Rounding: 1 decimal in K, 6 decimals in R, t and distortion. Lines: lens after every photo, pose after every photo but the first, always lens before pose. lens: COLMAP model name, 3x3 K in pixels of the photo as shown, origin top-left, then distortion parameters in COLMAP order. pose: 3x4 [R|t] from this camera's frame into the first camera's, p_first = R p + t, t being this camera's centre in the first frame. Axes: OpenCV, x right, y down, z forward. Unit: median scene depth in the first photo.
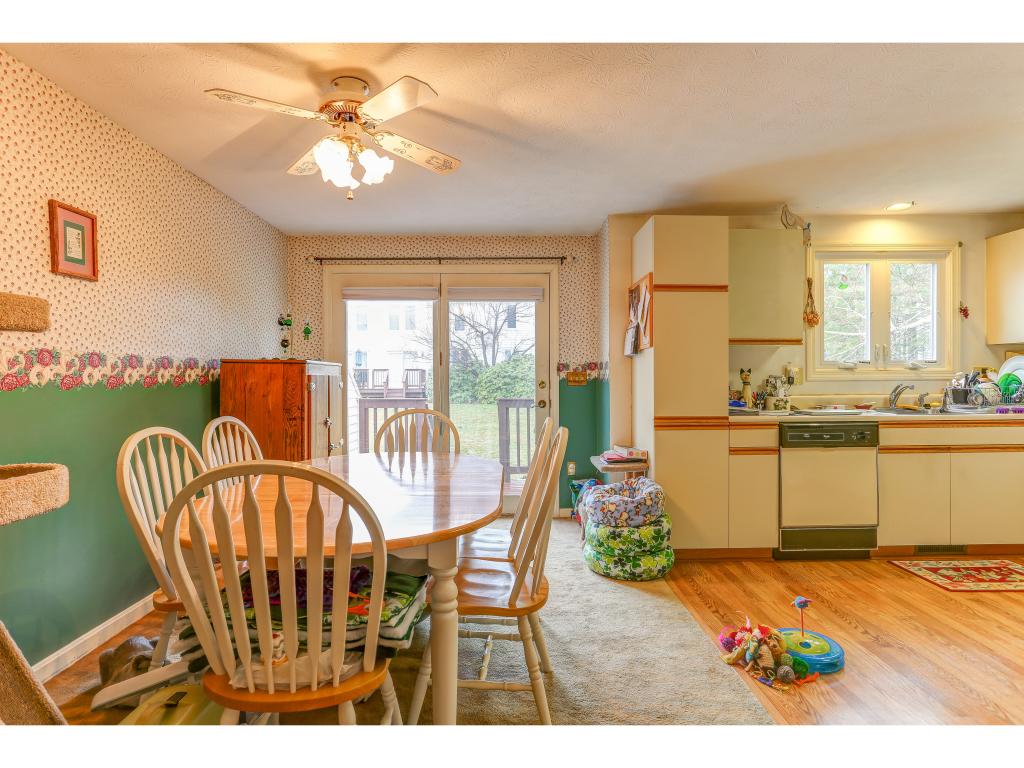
lens RADIAL K [[576.8, 0, 512.0], [0, 576.8, 384.0], [0, 0, 1]] dist [-0.036278, 0.024478]
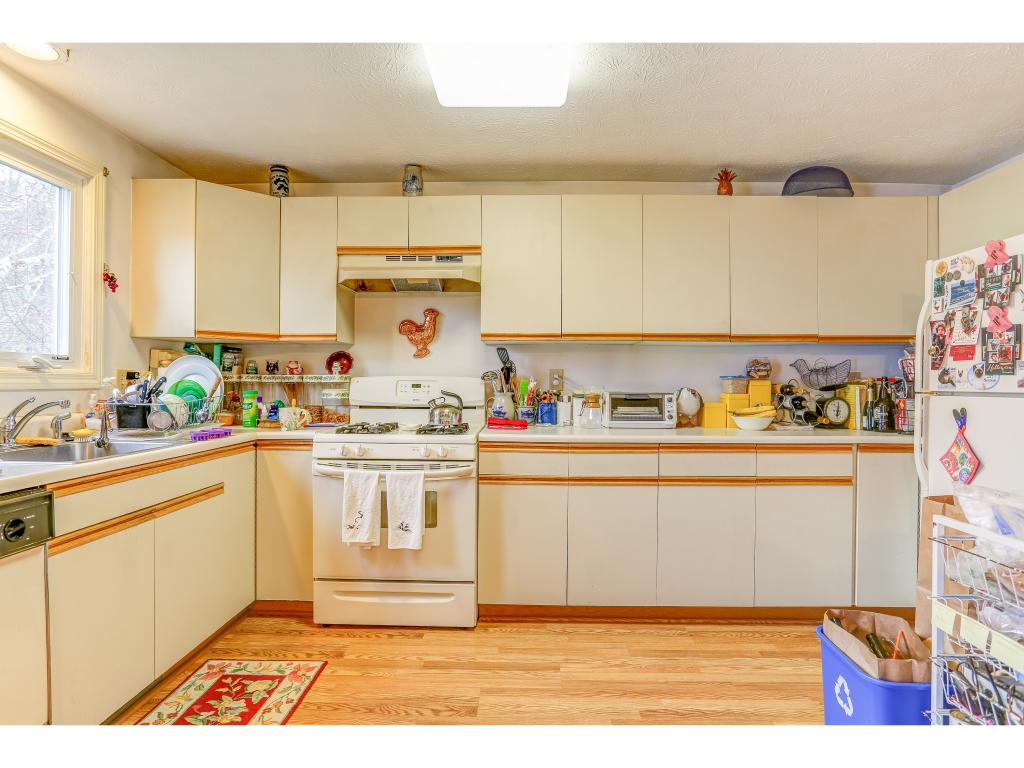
lens RADIAL K [[573.7, 0, 512.0], [0, 573.7, 384.0], [0, 0, 1]] dist [-0.043483, 0.028282]
pose [[0.037831, 0.006545, 0.999263, 0.220072], [0.003950, 0.999970, -0.006699, -0.008310], [-0.999276, 0.004201, 0.037804, 0.623802]]
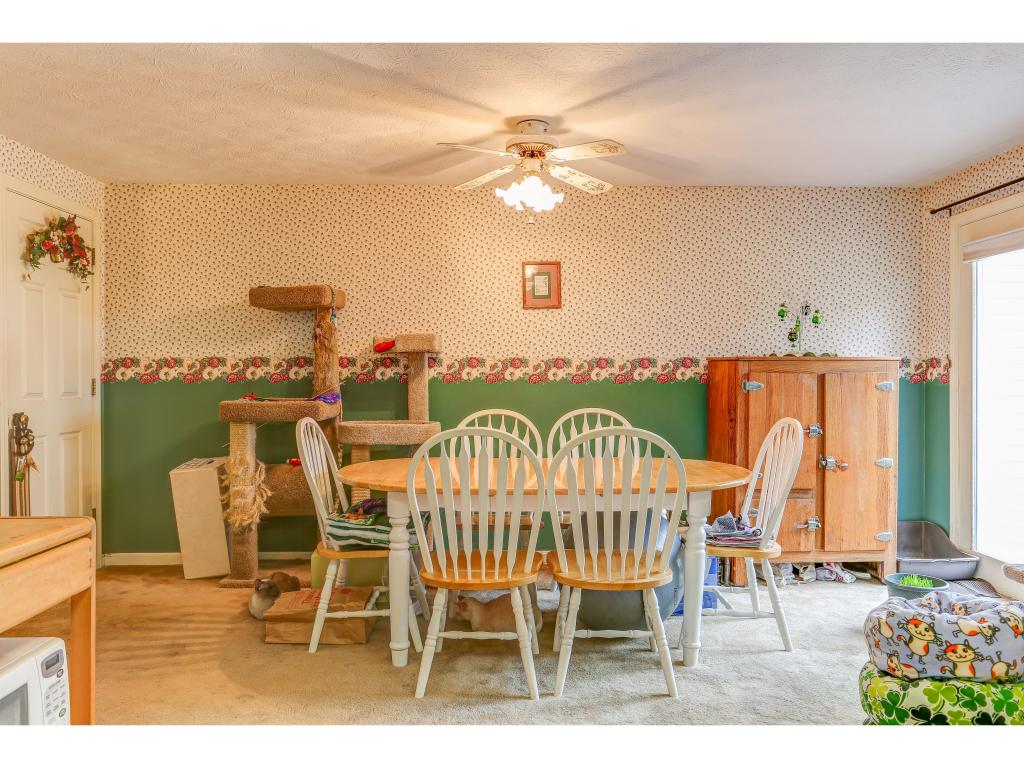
lens RADIAL K [[744.3, 0, 511.6], [0, 744.3, 386.9], [0, 0, 1]] dist [-0.005034, 0.002383]
pose [[0.006166, 0.017784, -0.999823, 0.794336], [-0.010272, 0.999790, 0.017721, -0.010391], [0.999928, 0.010161, 0.006347, 0.610217]]
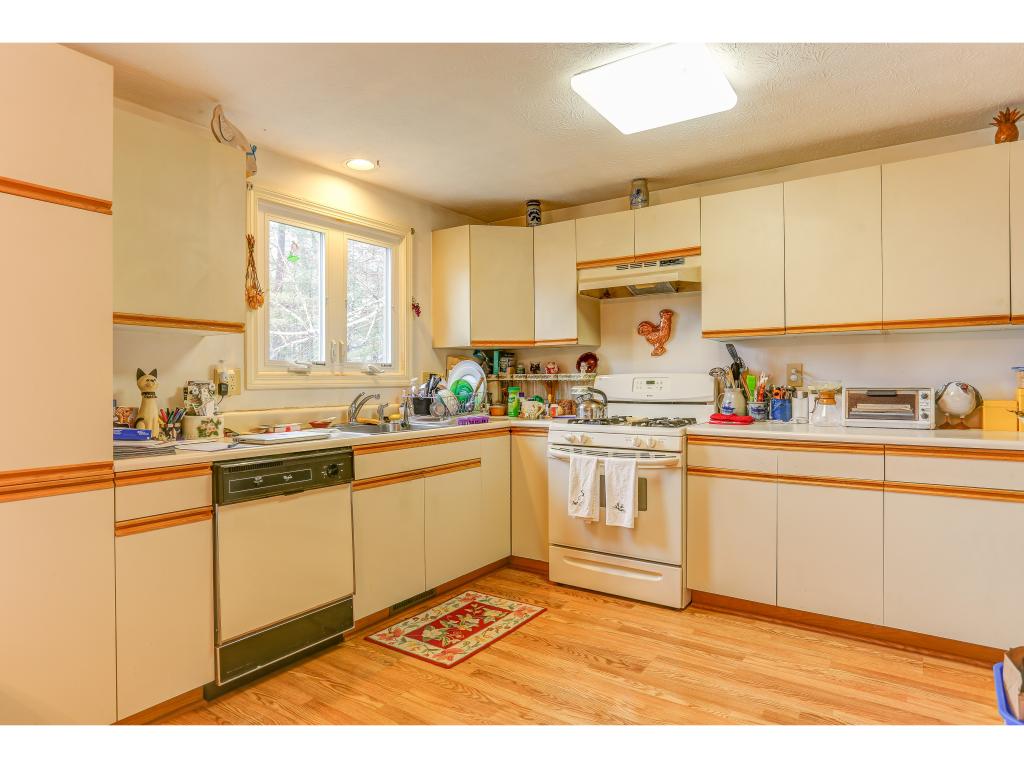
lens RADIAL K [[595.5, 0, 512.0], [0, 595.5, 384.0], [0, 0, 1]] dist [-0.046261, 0.037122]
pose [[0.580250, -0.000758, 0.814438, 0.159057], [0.009405, 0.999939, -0.005770, -0.005698], [-0.814384, 0.011008, 0.580221, 0.411334]]
